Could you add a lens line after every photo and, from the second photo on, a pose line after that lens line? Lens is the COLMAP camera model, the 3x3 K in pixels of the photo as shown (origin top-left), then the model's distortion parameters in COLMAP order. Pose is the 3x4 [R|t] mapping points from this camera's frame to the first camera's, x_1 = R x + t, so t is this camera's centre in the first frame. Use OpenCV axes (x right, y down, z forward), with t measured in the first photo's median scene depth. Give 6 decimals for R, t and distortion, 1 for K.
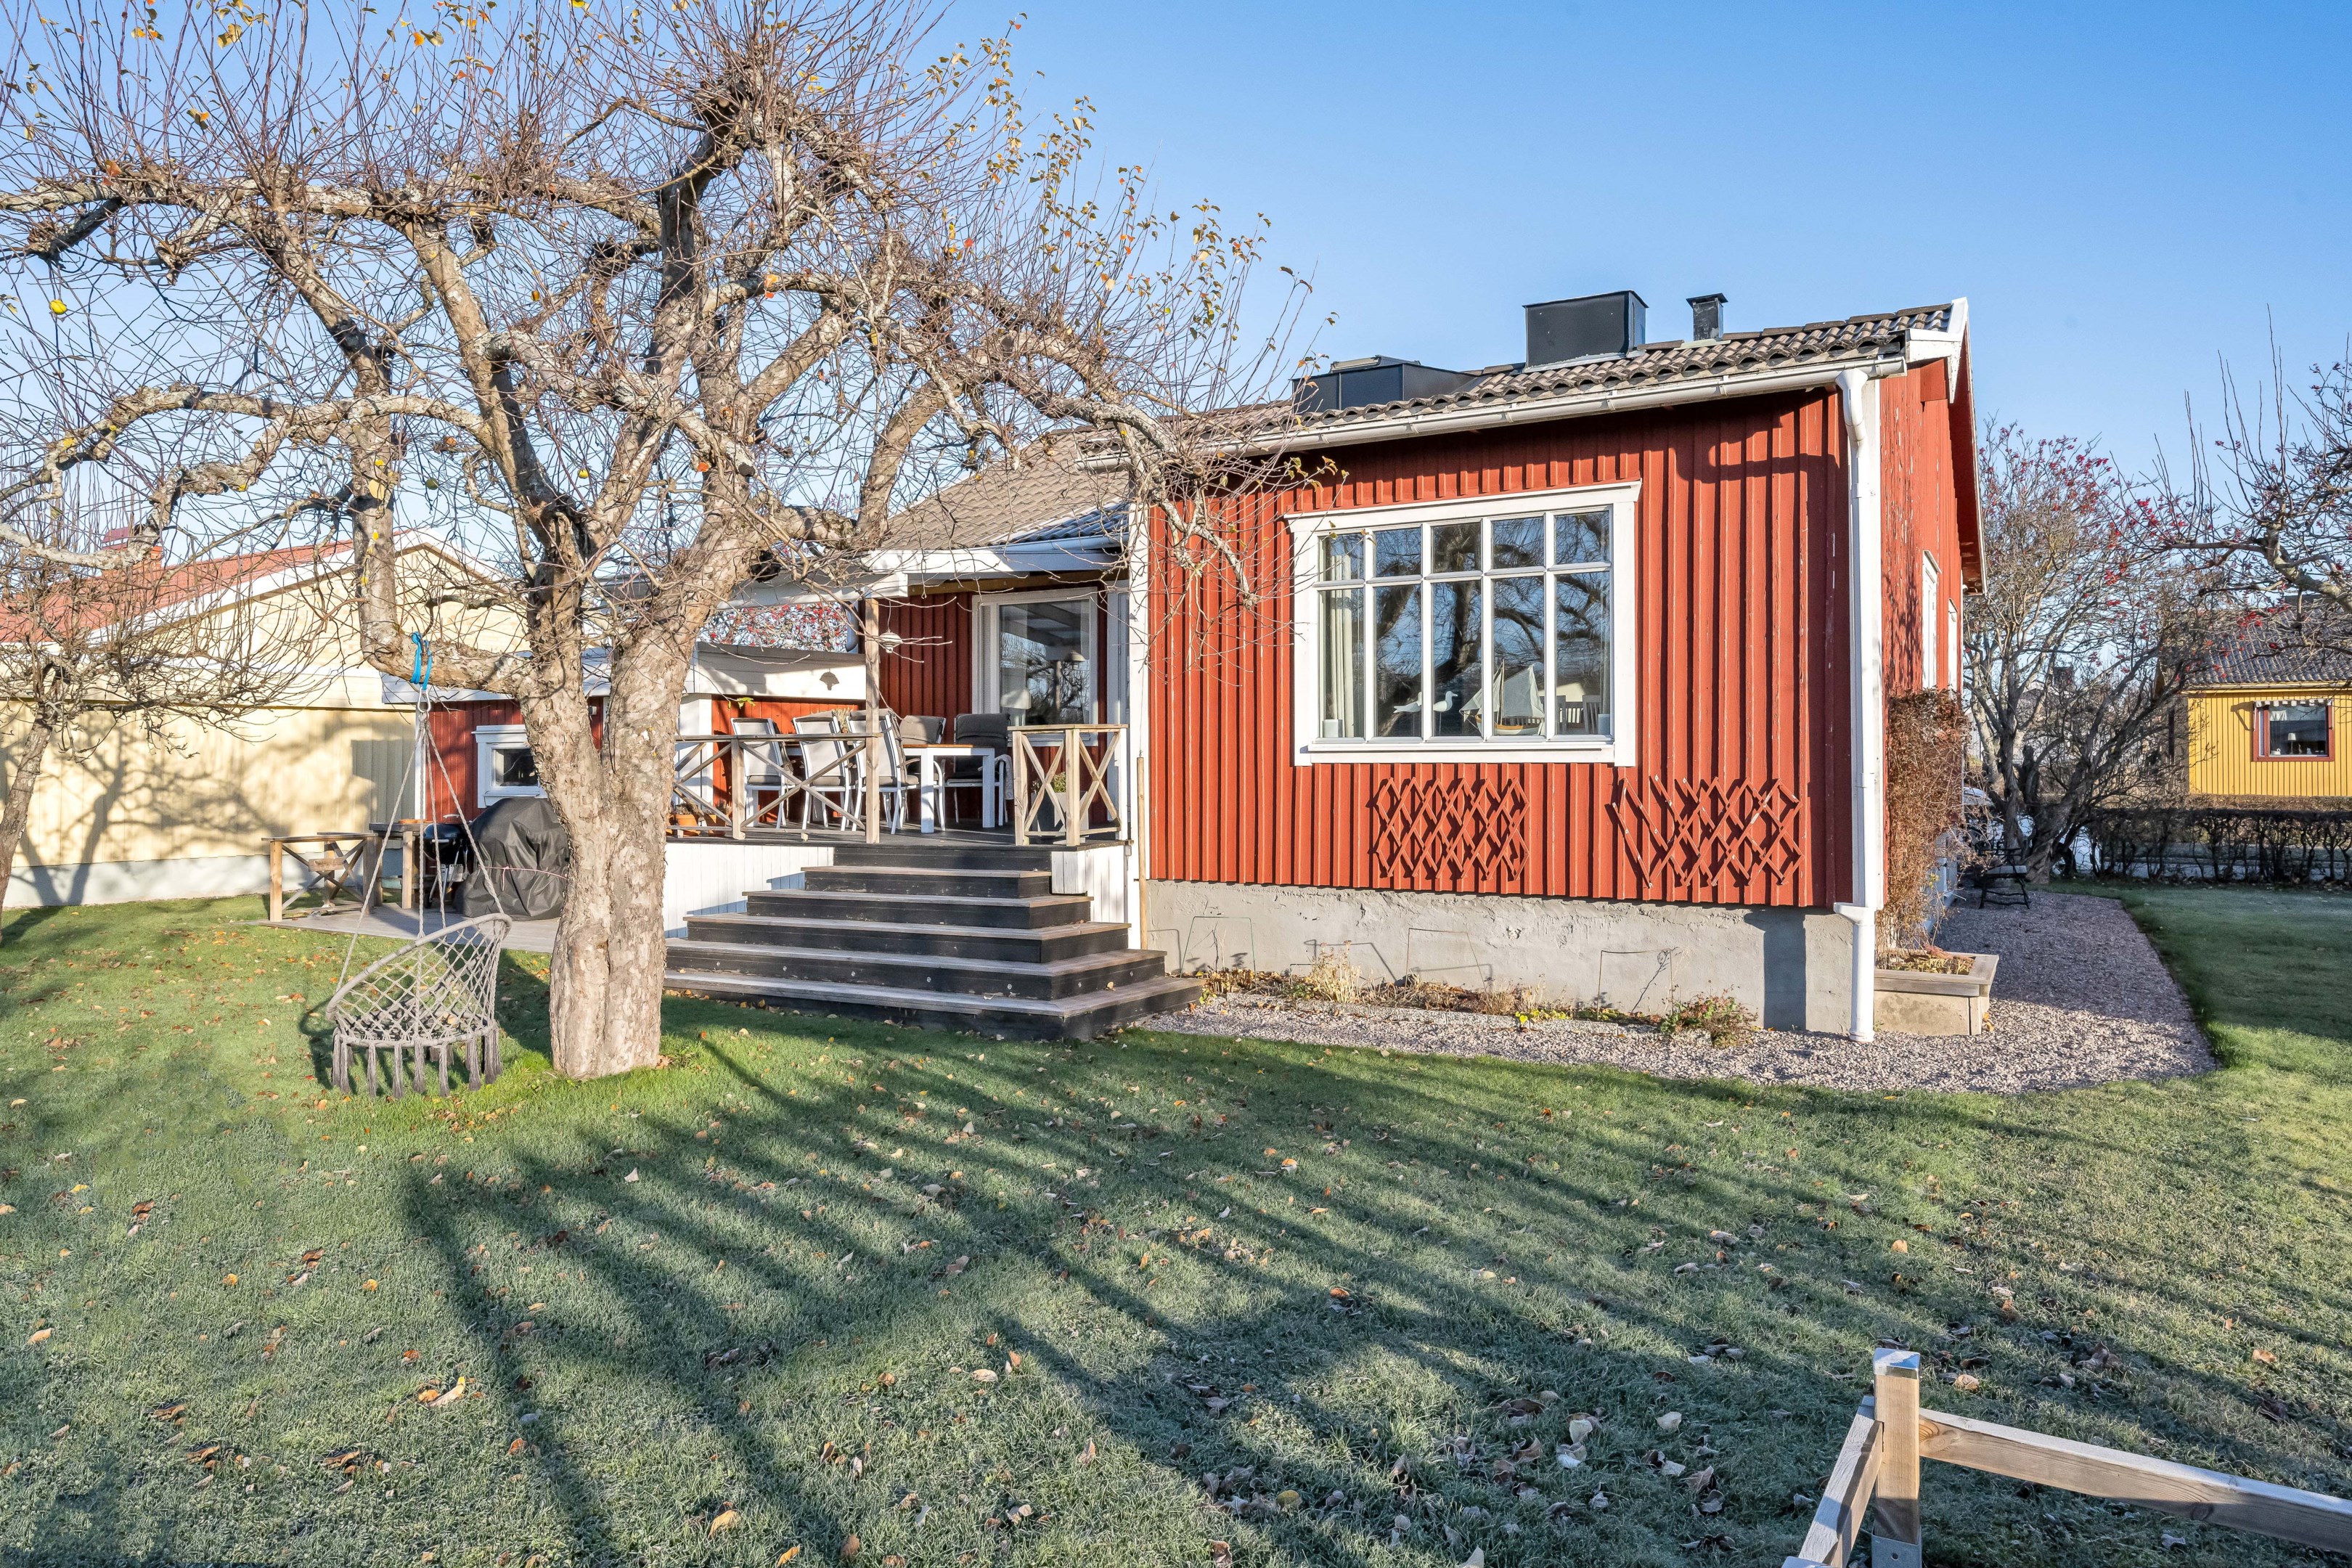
lens RADIAL K [[1473.9, 0, 1181.7], [0, 1473.9, 748.5], [0, 0, 1]] dist [-0.004229, -0.000176]
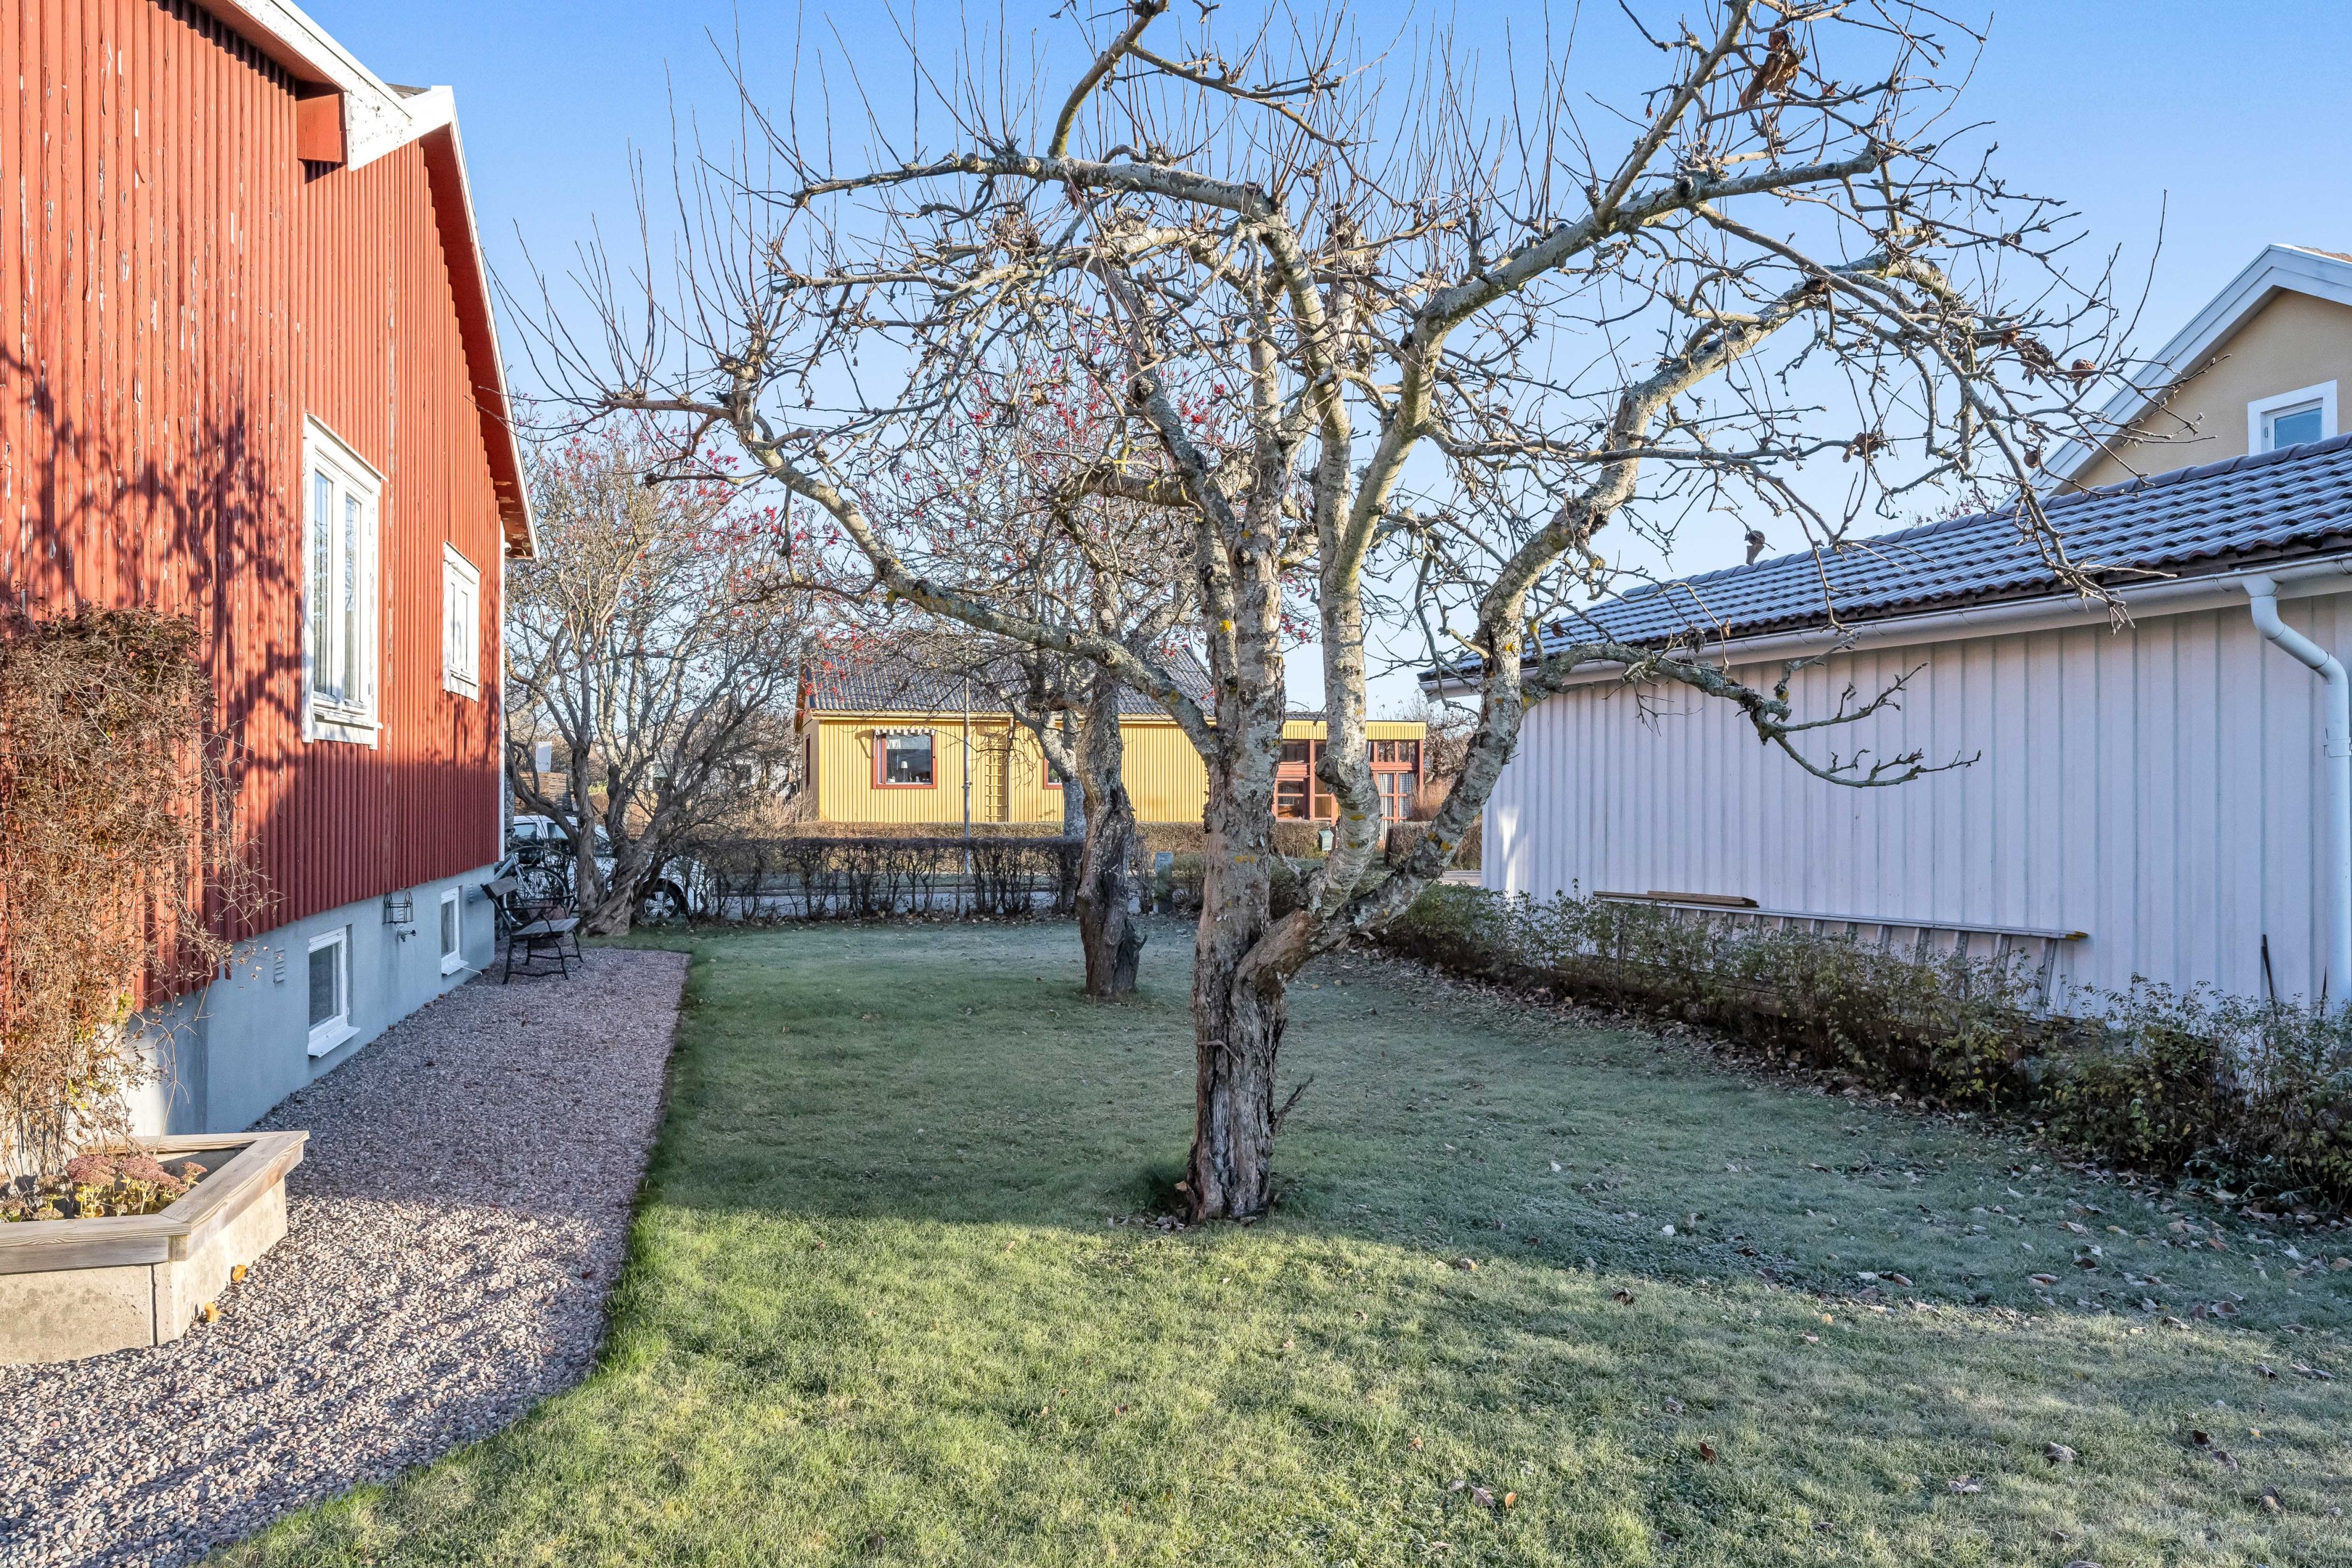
lens RADIAL K [[1532.0, 0, 1176.9], [0, 1532.0, 790.1], [0, 0, 1]] dist [-0.009549, 0.002654]
pose [[0.693356, 0.003477, 0.720587, 0.358248], [-0.007676, 0.999967, 0.002561, 0.015139], [-0.720555, -0.007307, 0.693360, 0.375051]]
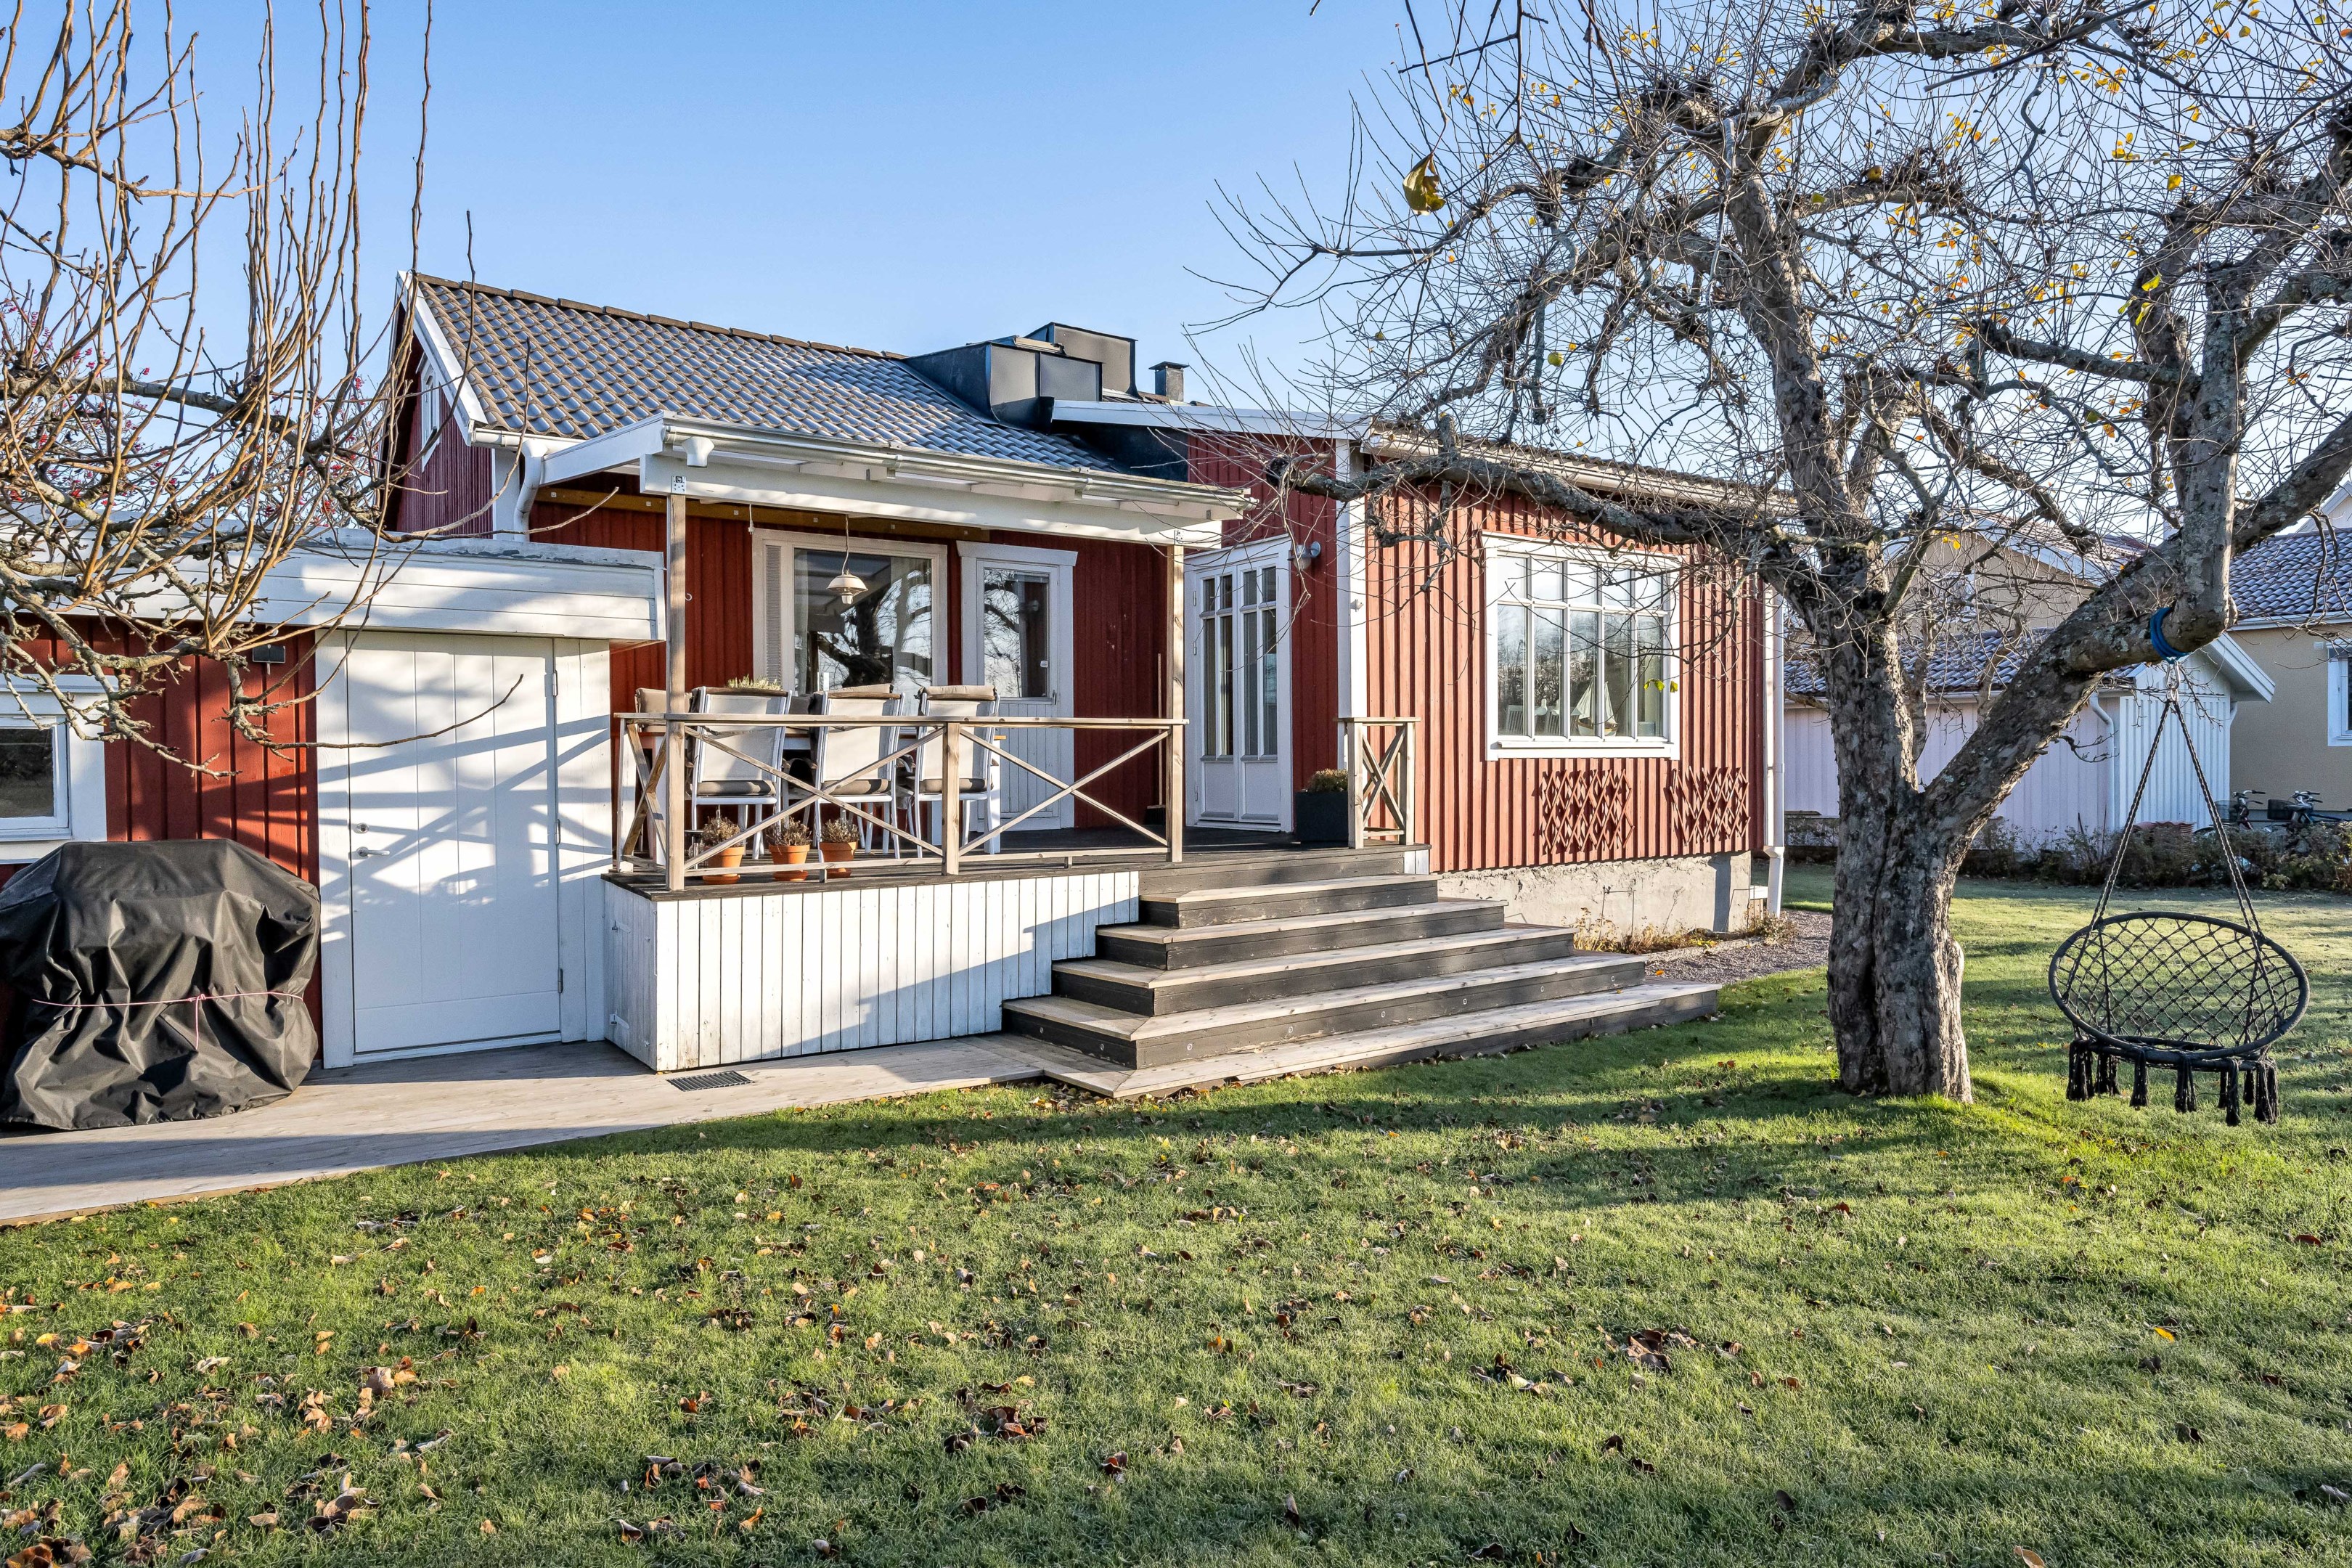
lens RADIAL K [[1420.4, 0, 1189.1], [0, 1420.4, 782.3], [0, 0, 1]] dist [-0.005428, 0.002001]
pose [[0.447585, -0.011604, 0.894166, -0.961034], [0.001814, 0.999926, 0.012068, 0.015098], [-0.894240, -0.003779, 0.447572, 0.733372]]
